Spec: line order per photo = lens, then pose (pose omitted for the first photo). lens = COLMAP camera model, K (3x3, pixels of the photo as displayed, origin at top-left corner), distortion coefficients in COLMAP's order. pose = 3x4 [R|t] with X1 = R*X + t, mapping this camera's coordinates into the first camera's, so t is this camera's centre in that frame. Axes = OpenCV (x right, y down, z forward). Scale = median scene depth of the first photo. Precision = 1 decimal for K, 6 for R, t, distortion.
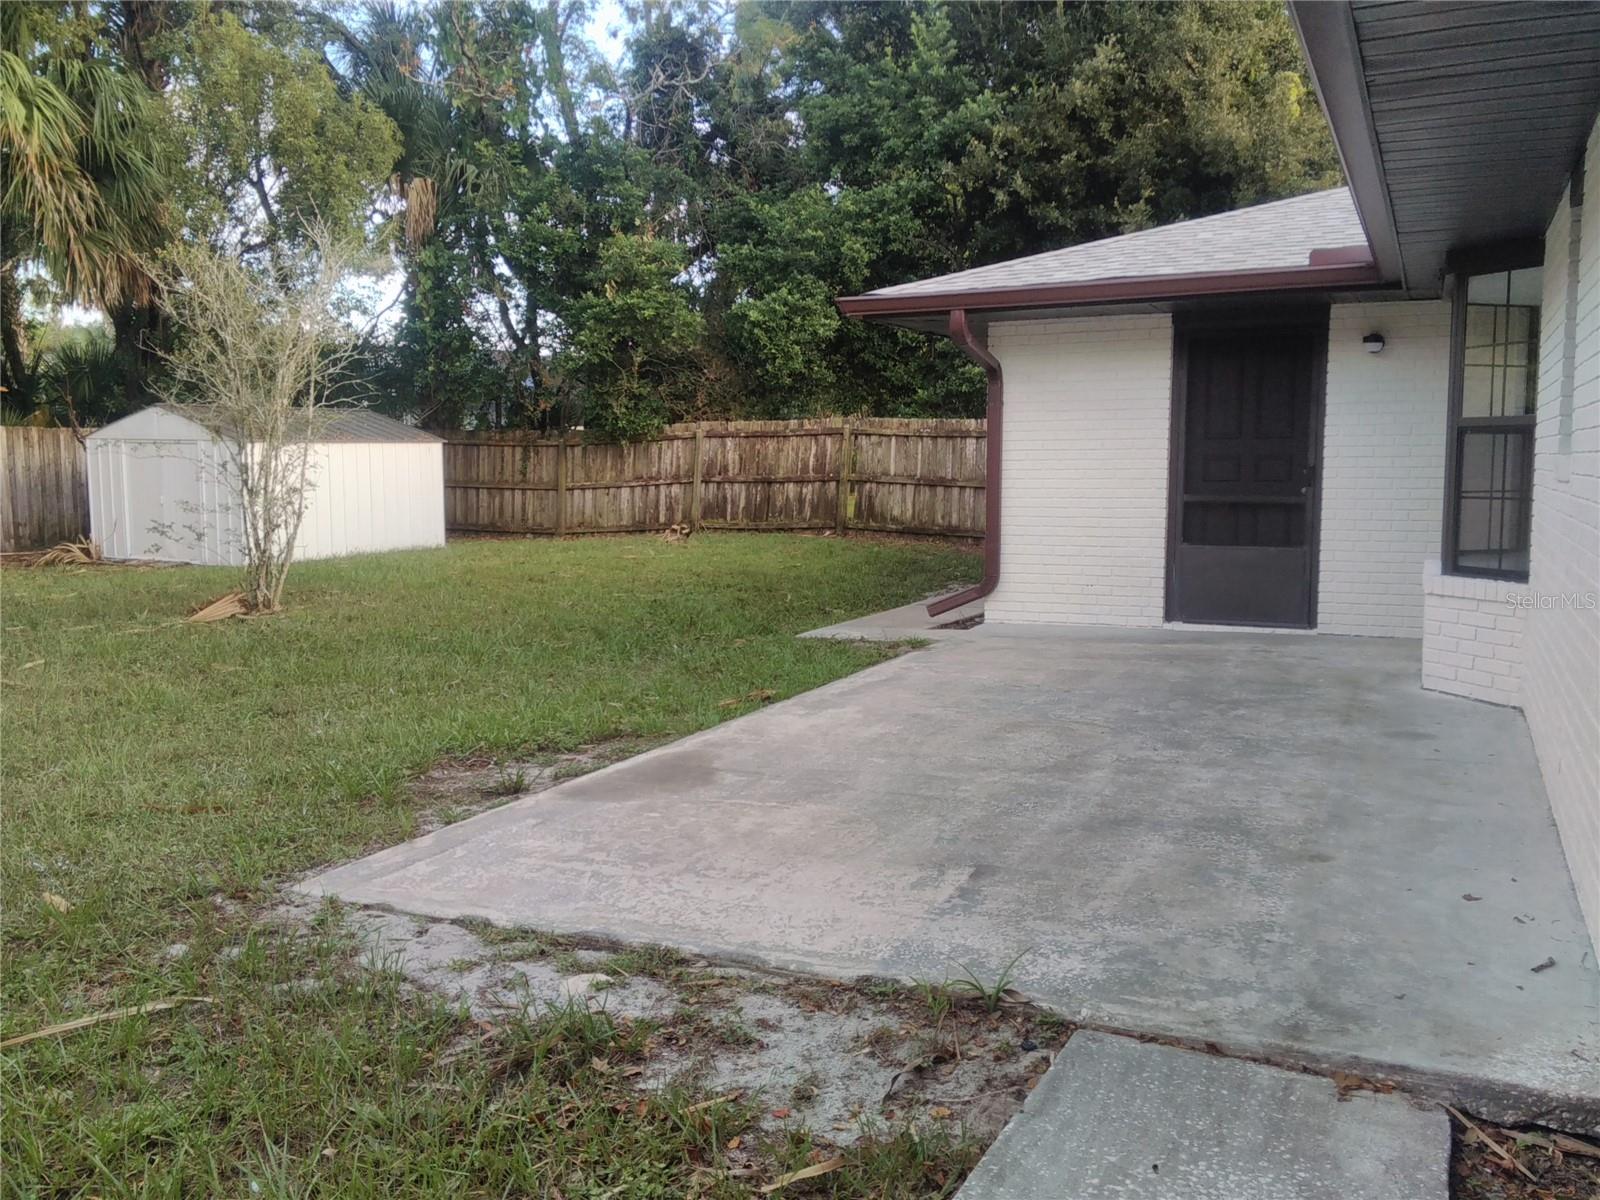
lens RADIAL K [[1309.8, 0, 799.9], [0, 1309.8, 602.7], [0, 0, 1]] dist [0.051370, 0.003629]
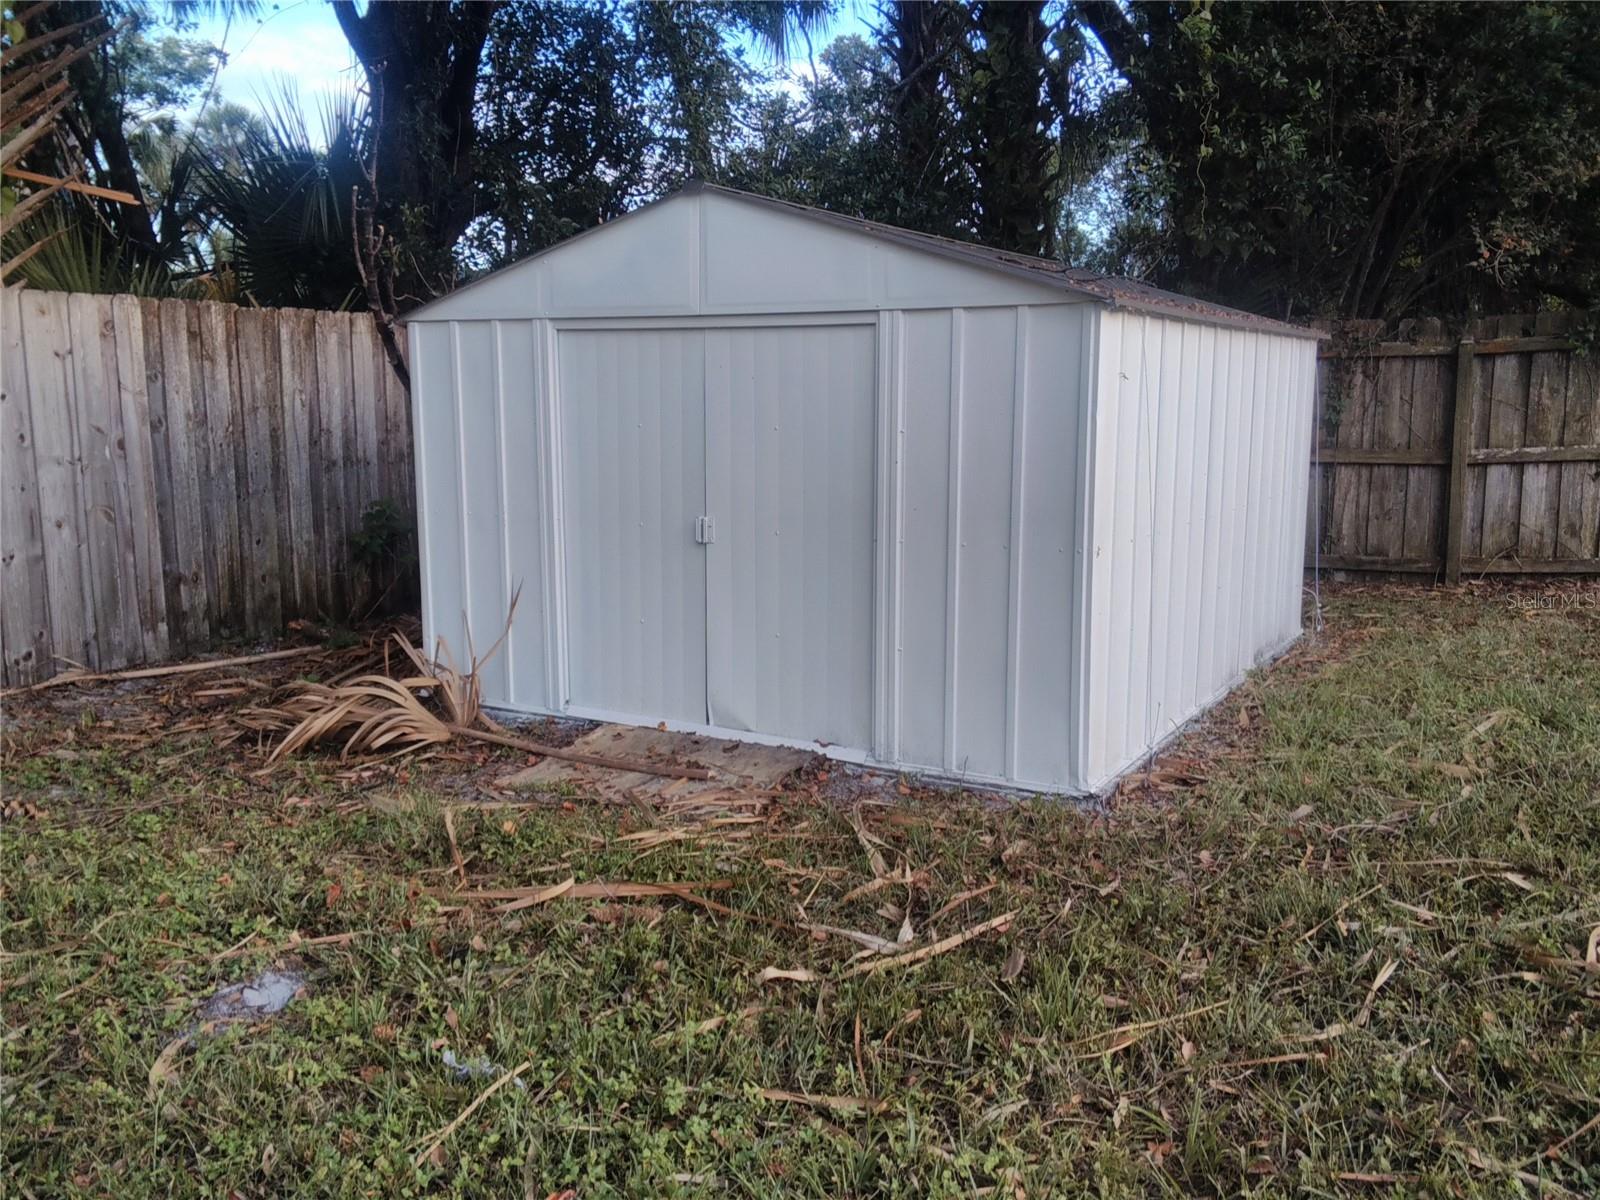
lens RADIAL K [[1309.8, 0, 800.1], [0, 1309.8, 598.2], [0, 0, 1]] dist [0.051370, 0.003629]
pose [[0.999389, 0.000982, -0.034926, -0.405694], [-0.000163, 0.999725, 0.023439, -0.061228], [0.034940, -0.023419, 0.999115, 0.650151]]
